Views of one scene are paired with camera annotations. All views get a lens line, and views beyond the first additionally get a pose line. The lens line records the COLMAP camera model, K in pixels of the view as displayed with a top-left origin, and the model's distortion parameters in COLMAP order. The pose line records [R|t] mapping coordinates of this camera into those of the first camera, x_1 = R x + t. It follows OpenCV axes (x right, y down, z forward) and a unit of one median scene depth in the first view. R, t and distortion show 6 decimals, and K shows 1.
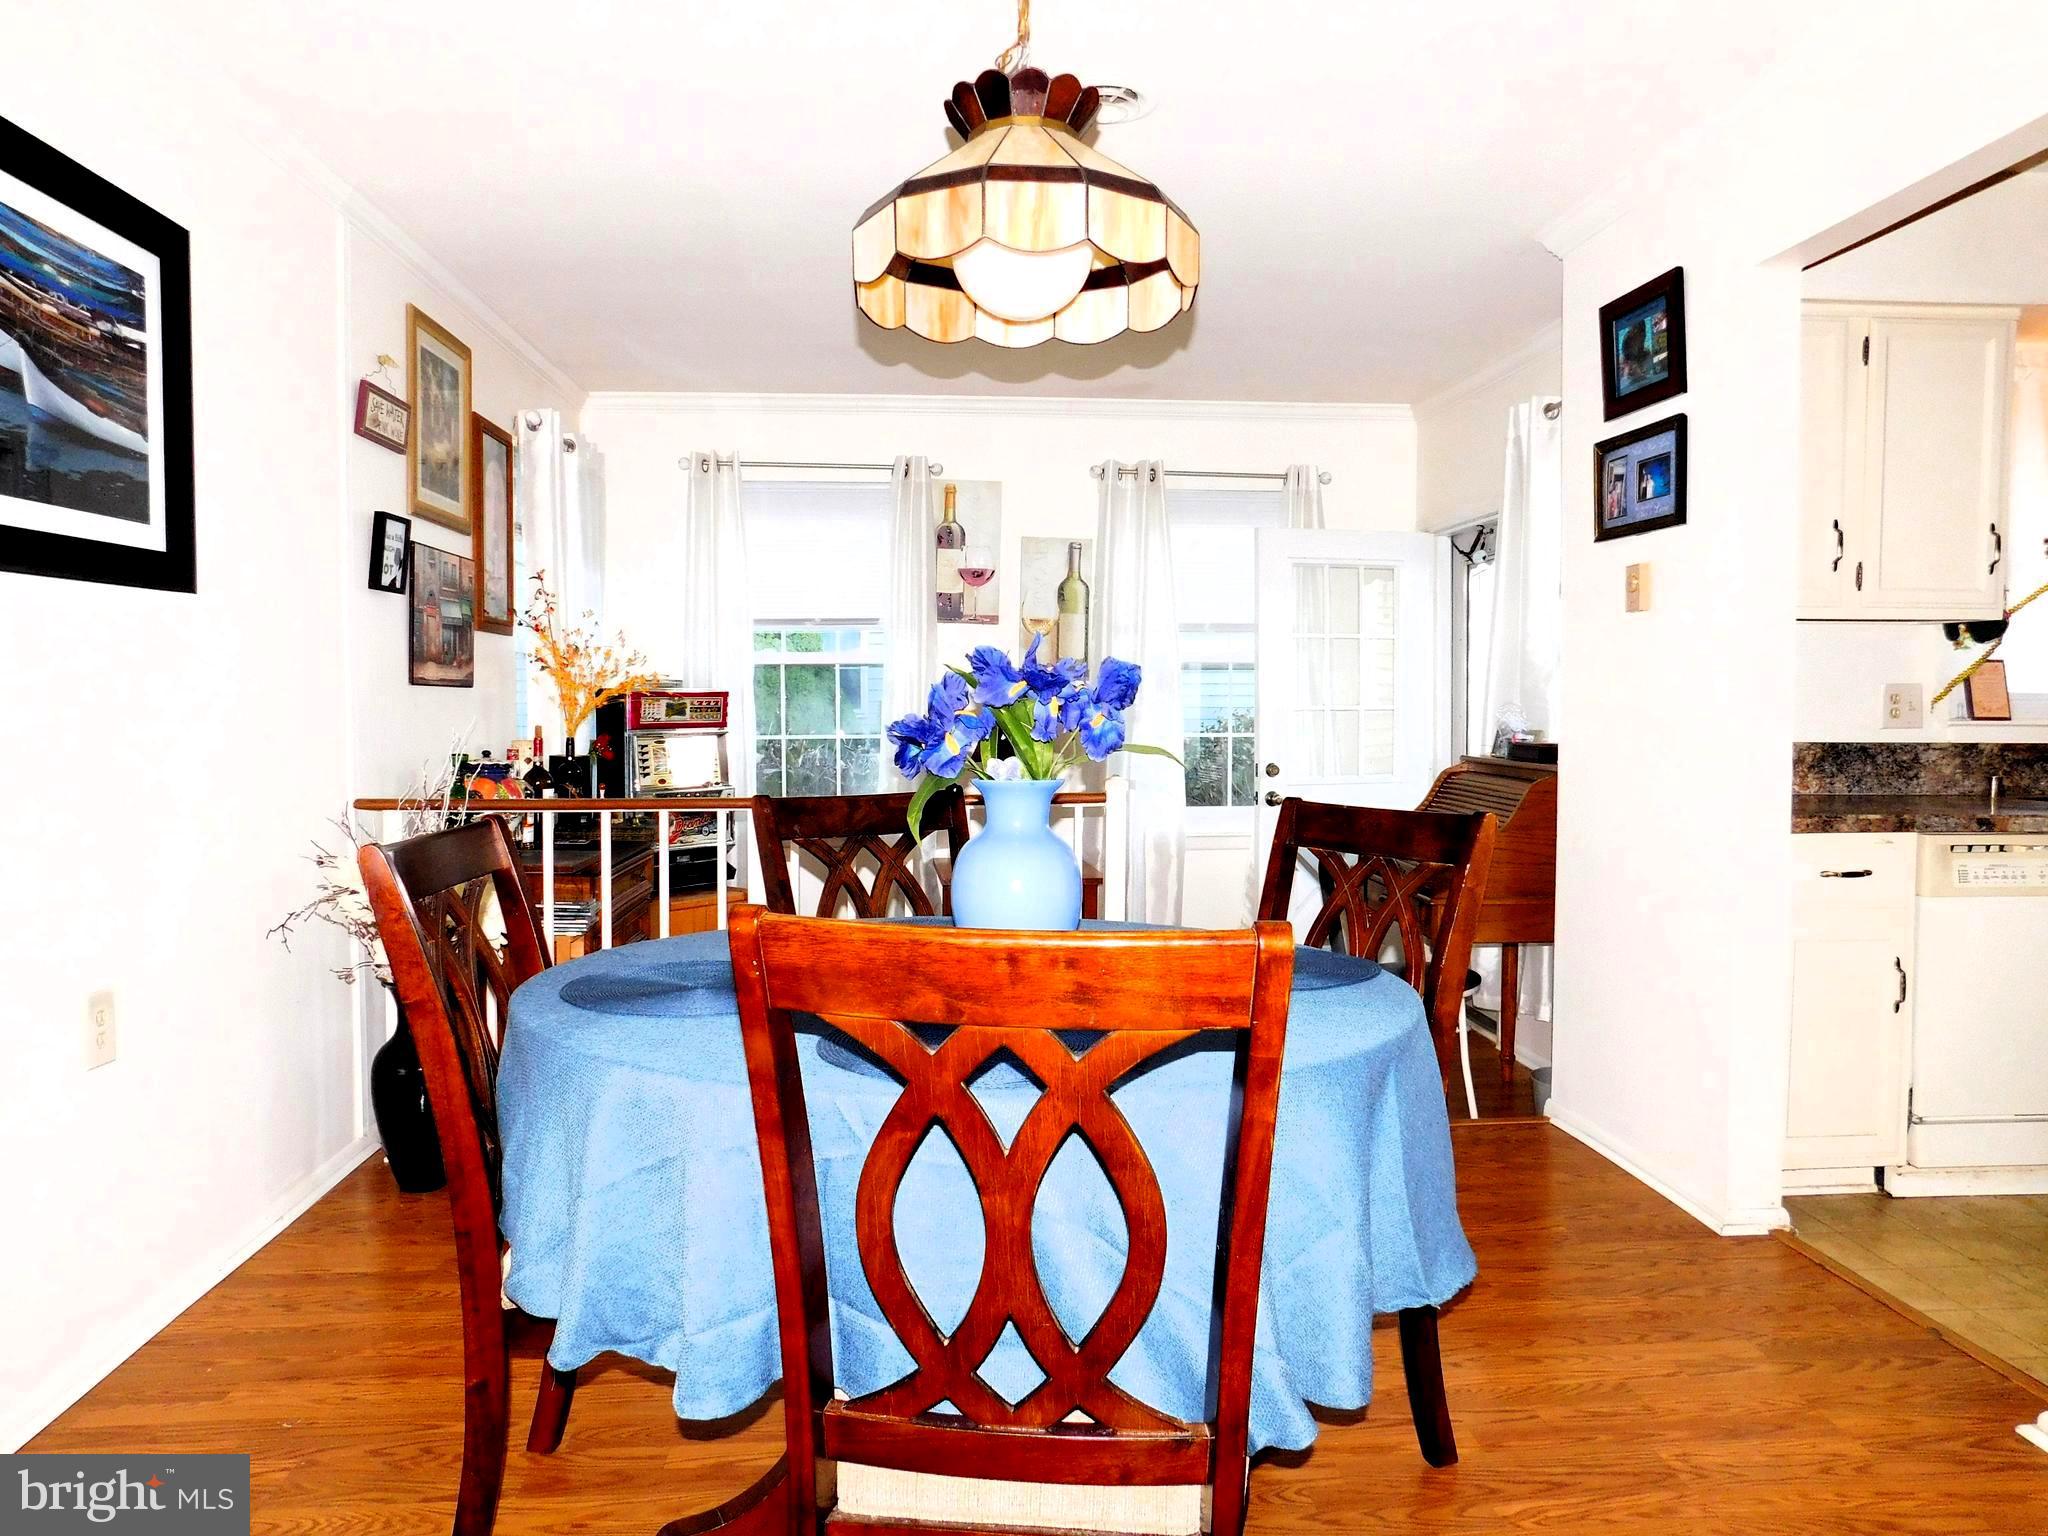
lens RADIAL K [[1354.9, 0, 1027.1], [0, 1354.9, 761.4], [0, 0, 1]] dist [-0.069012, 0.050429]
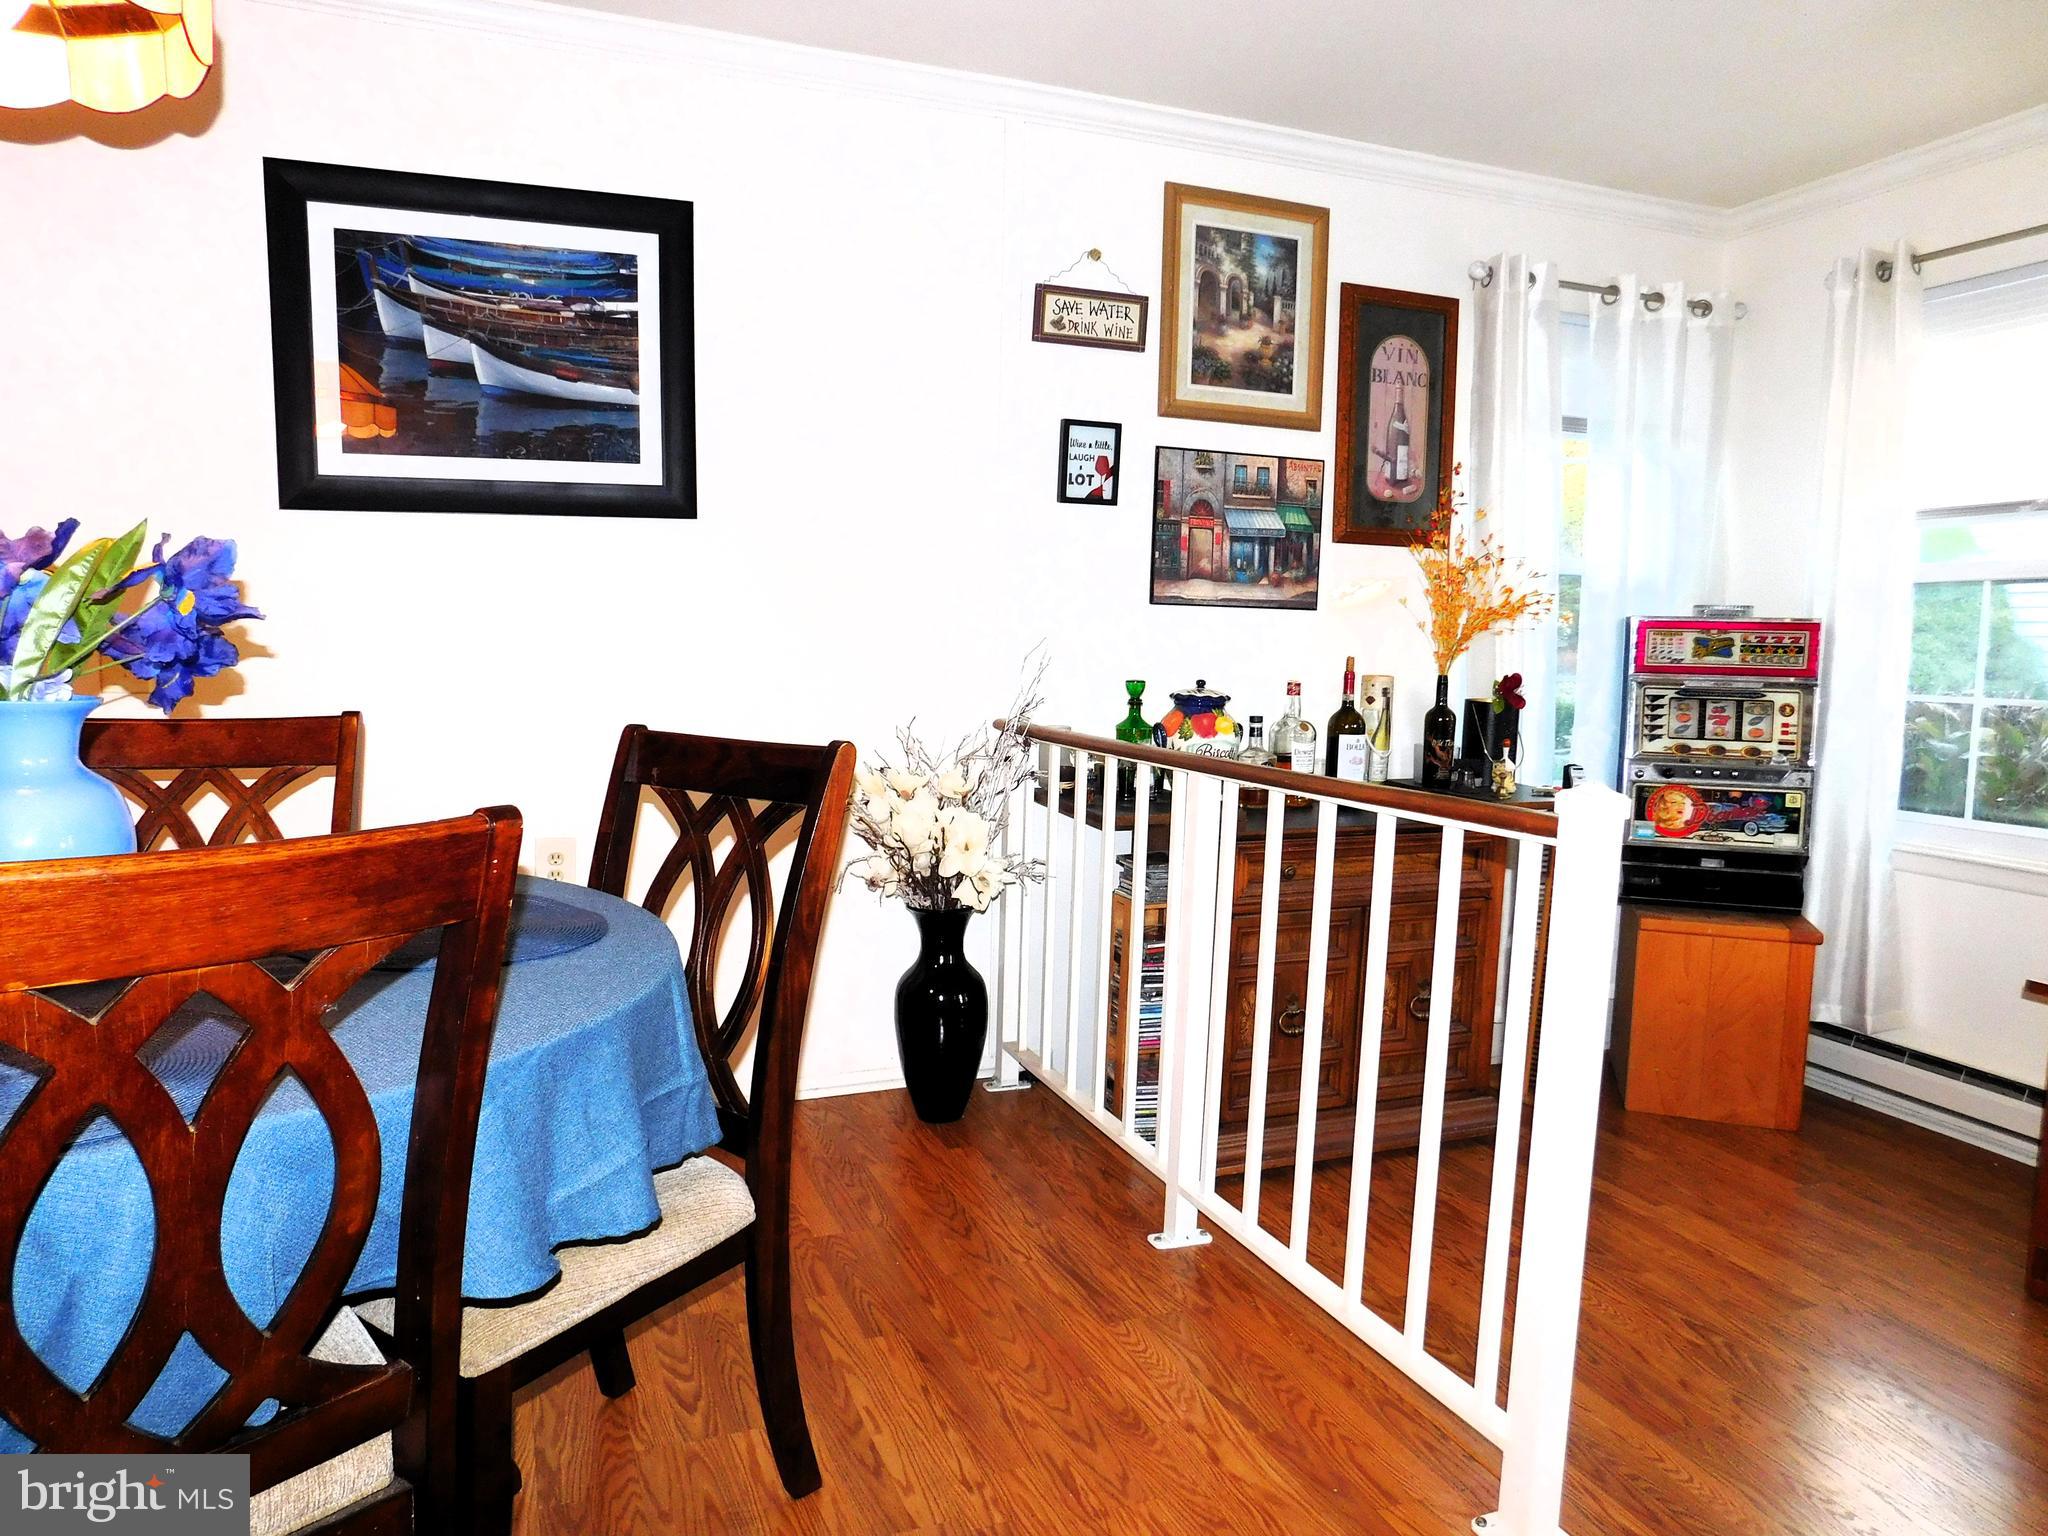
lens RADIAL K [[1354.9, 0, 1027.1], [0, 1354.9, 761.4], [0, 0, 1]] dist [-0.069012, 0.050429]
pose [[0.289154, 0.091902, -0.952861, 0.614258], [-0.059095, 0.995196, 0.078053, -0.027082], [0.955457, 0.033740, 0.293196, 0.984240]]
